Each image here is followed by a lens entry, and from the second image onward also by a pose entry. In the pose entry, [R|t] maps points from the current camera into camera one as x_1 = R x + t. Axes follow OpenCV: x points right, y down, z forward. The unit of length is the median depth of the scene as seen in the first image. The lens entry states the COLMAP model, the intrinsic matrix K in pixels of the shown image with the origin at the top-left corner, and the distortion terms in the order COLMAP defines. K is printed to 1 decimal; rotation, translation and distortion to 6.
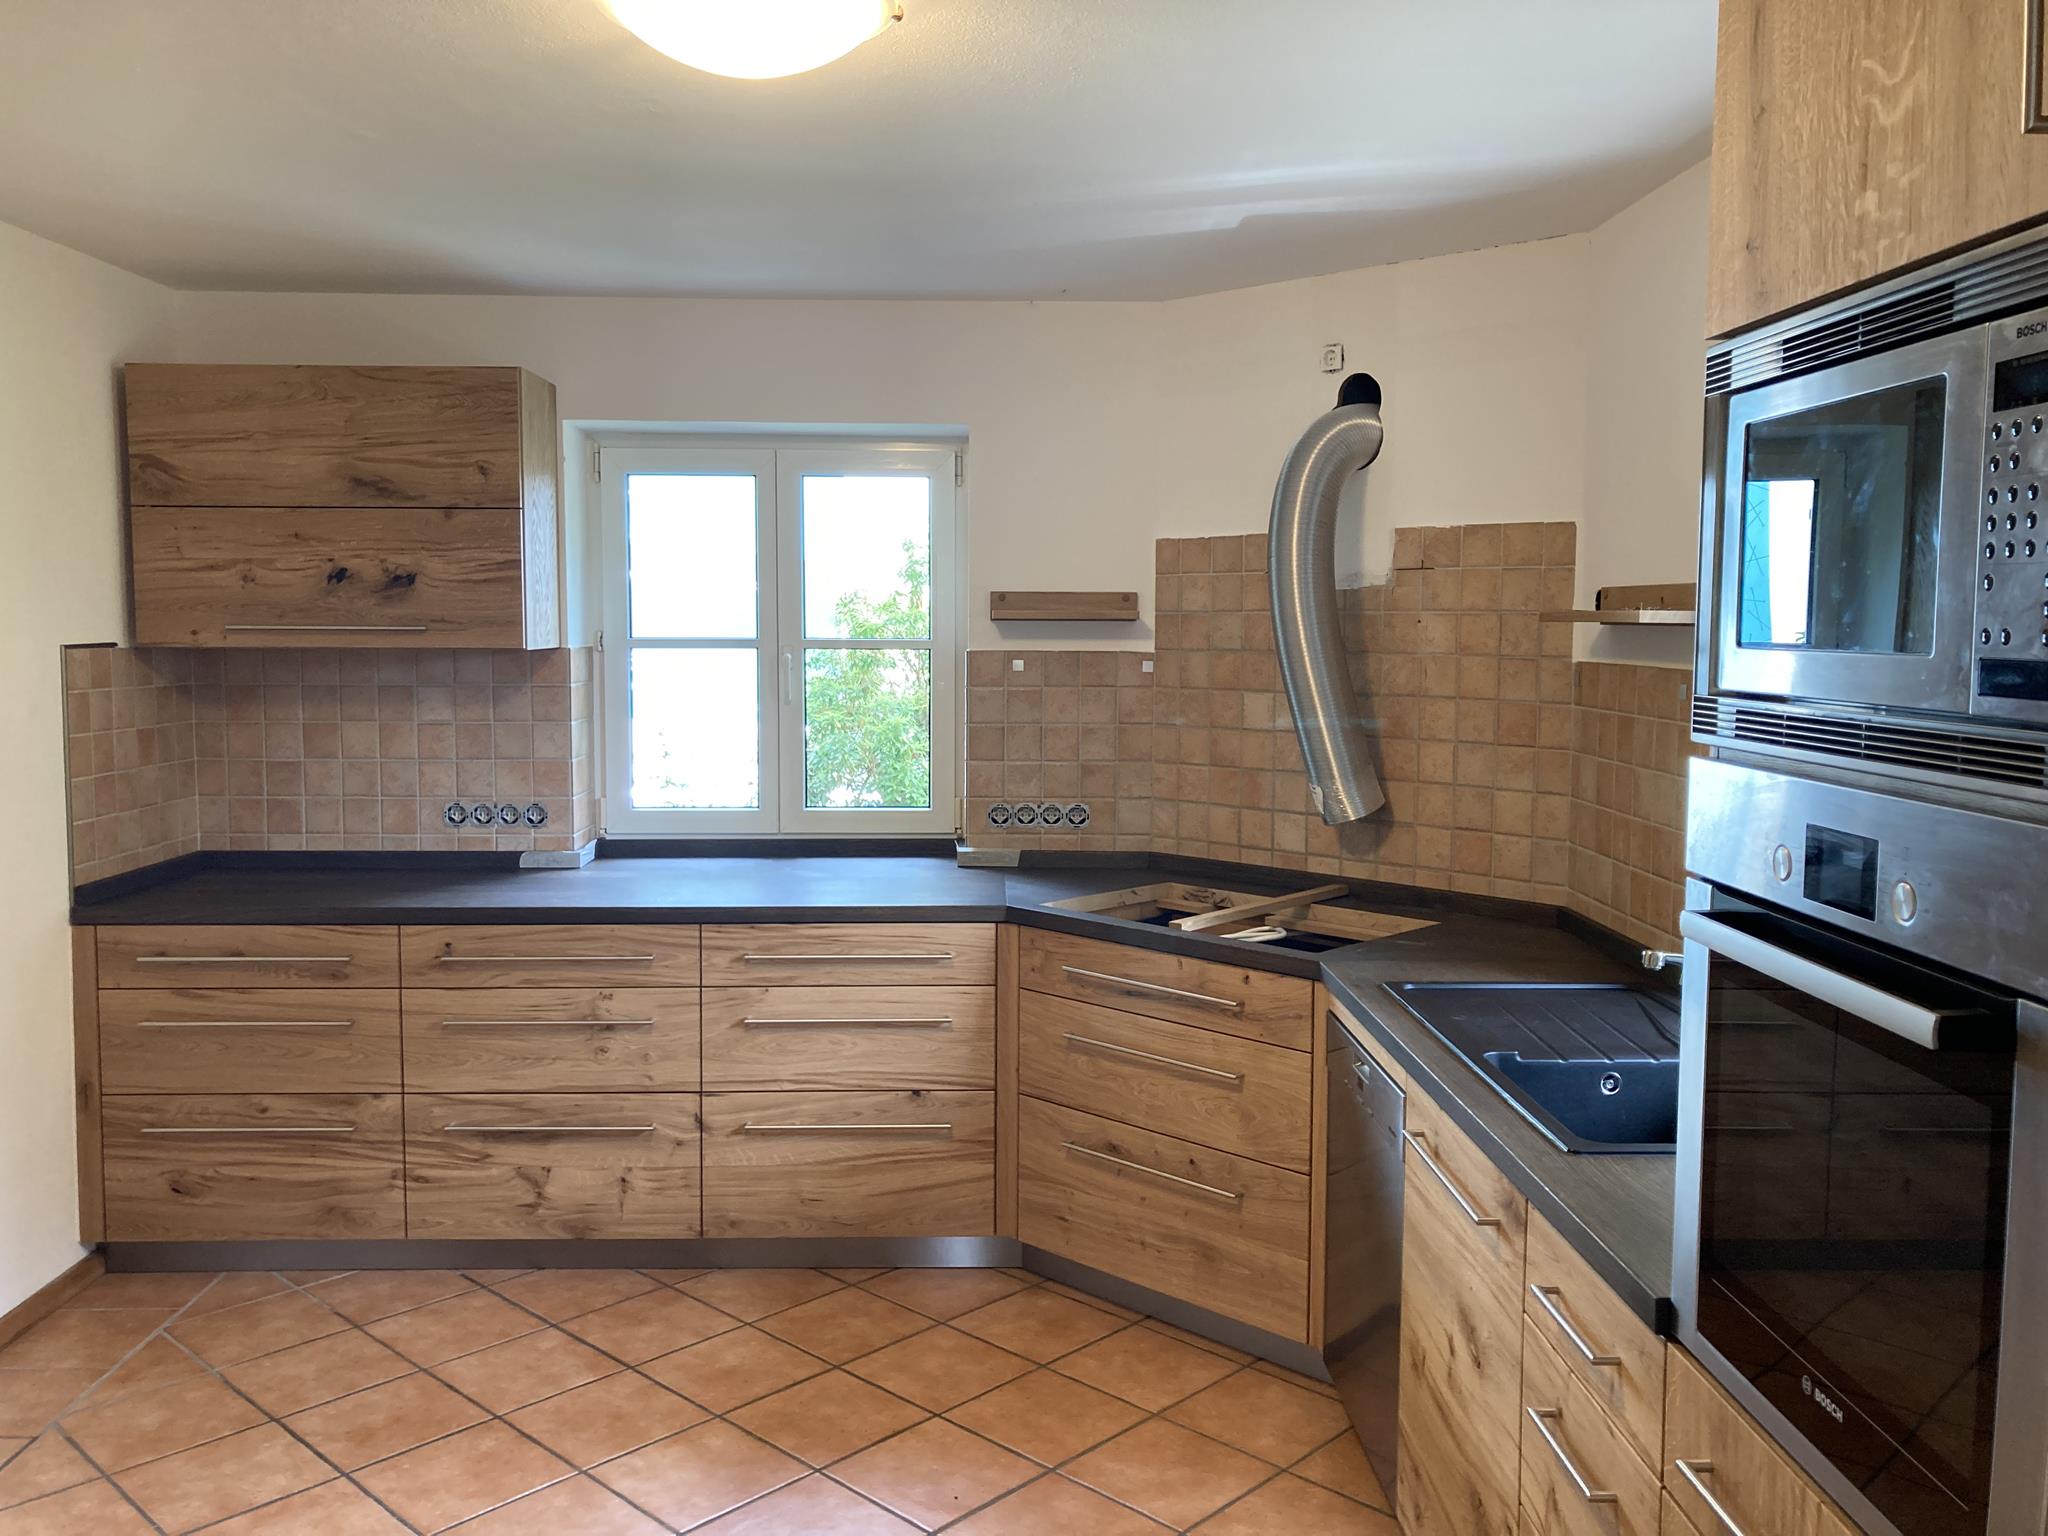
lens RADIAL K [[1671.7, 0, 1007.9], [0, 1671.7, 742.2], [0, 0, 1]] dist [0.026569, -0.021735]
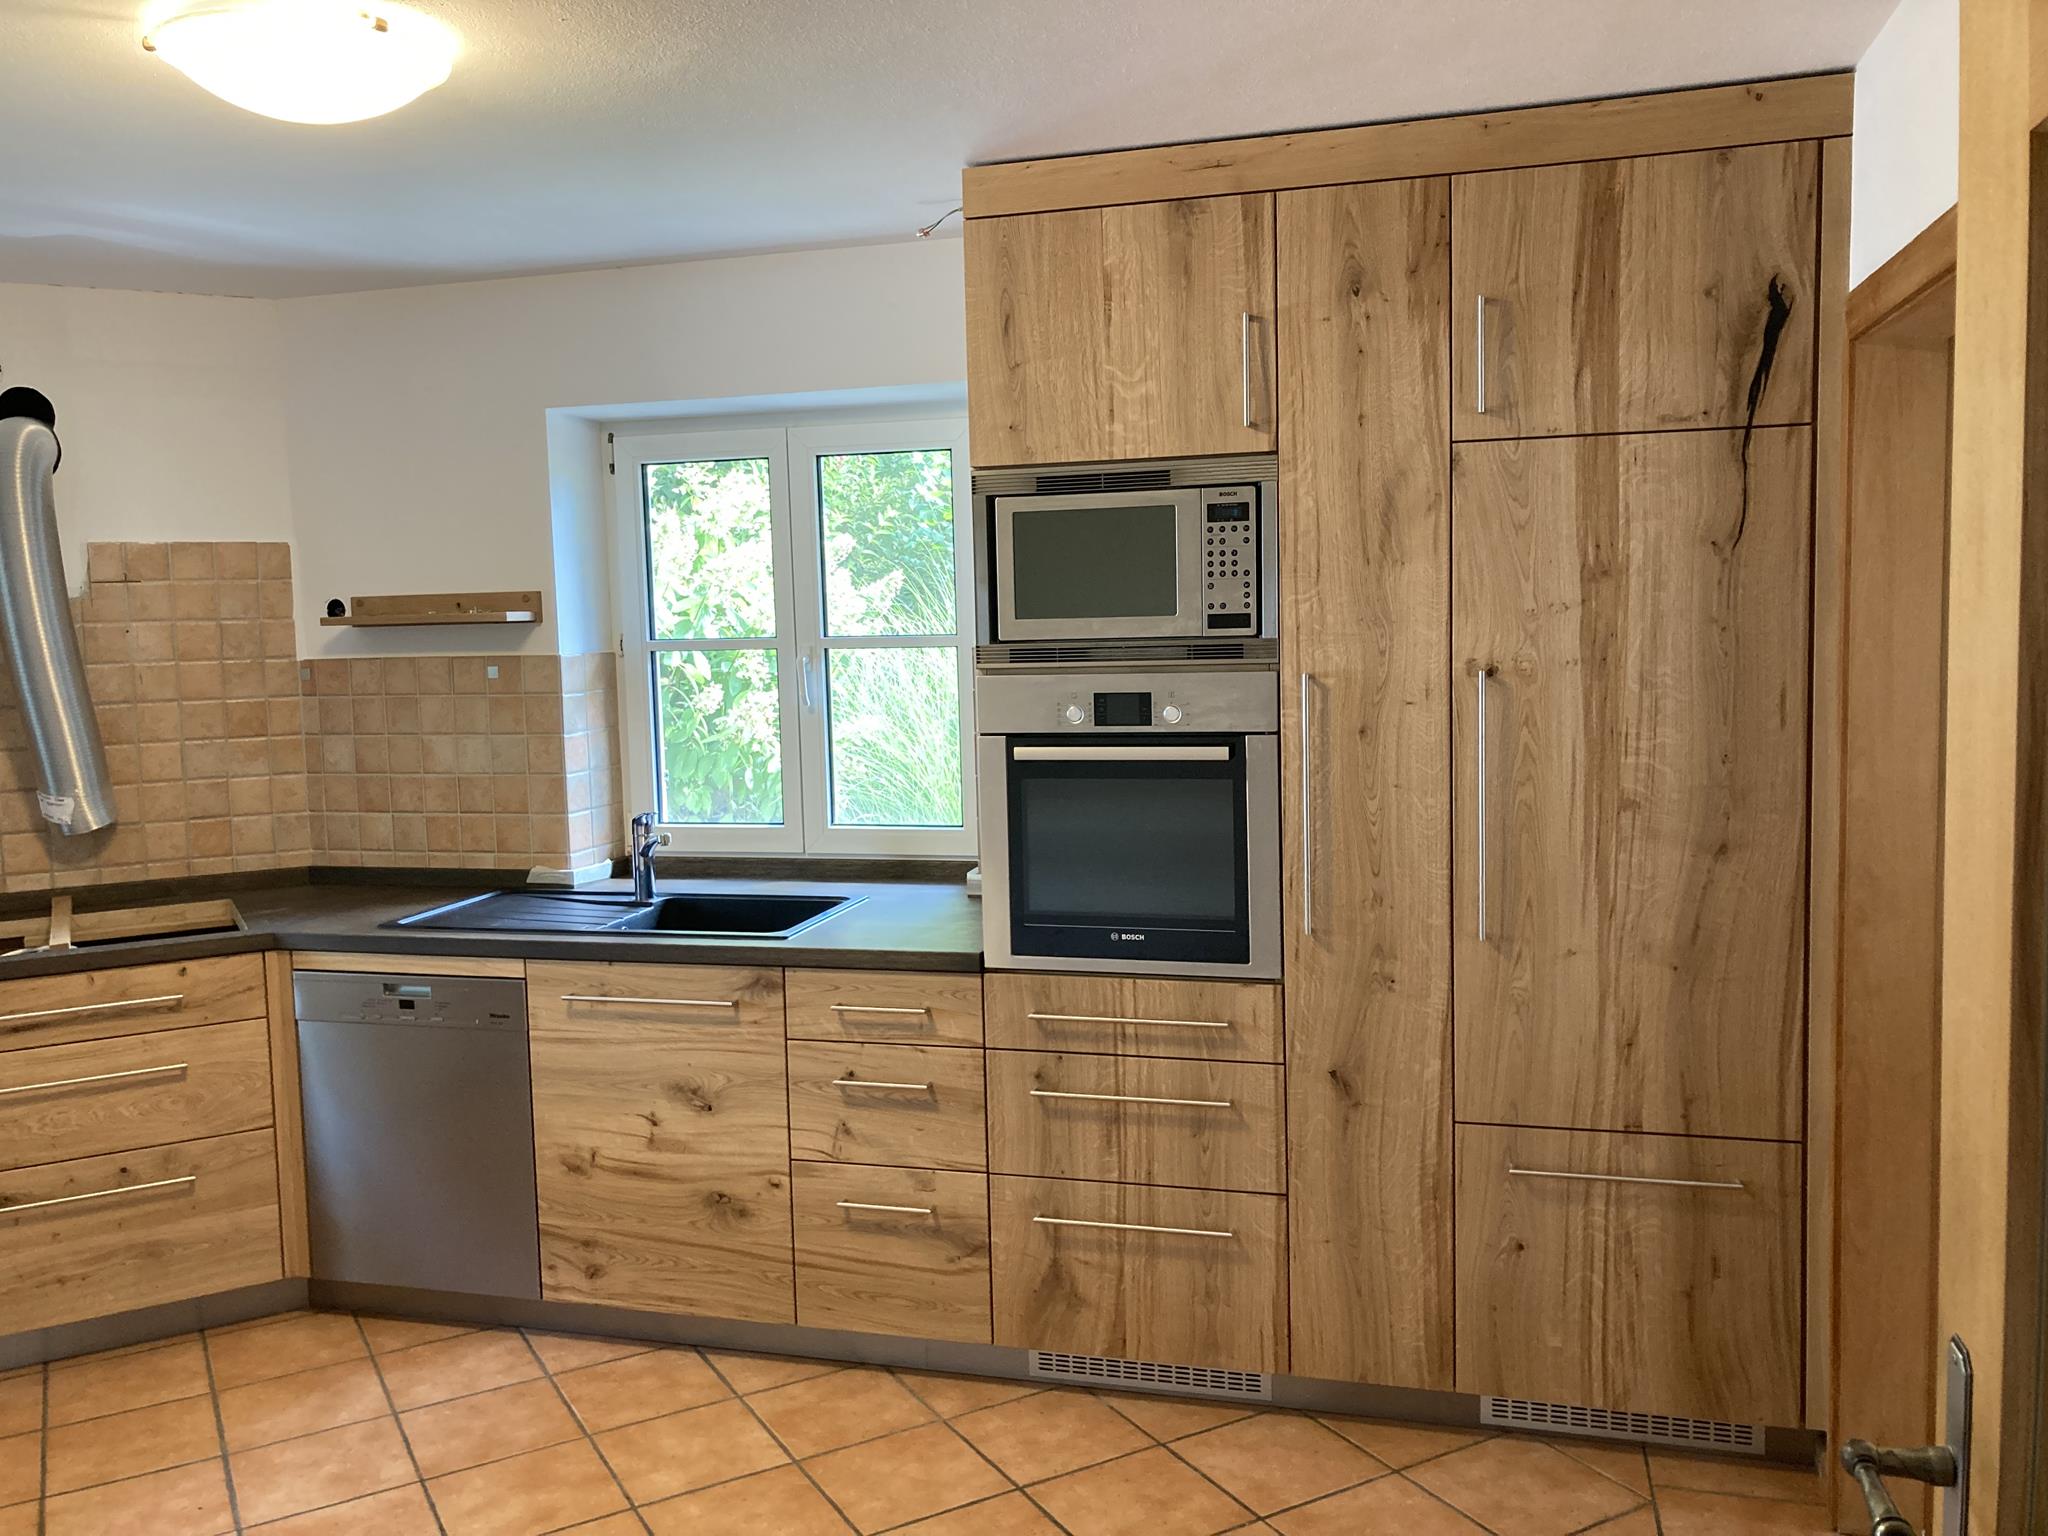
lens RADIAL K [[1671.7, 0, 1016.4], [0, 1671.7, 751.7], [0, 0, 1]] dist [0.026569, -0.021735]
pose [[0.289595, -0.095159, 0.952407, -0.608843], [0.099442, 0.992652, 0.068943, -0.013912], [-0.951970, 0.074743, 0.296930, 0.154821]]
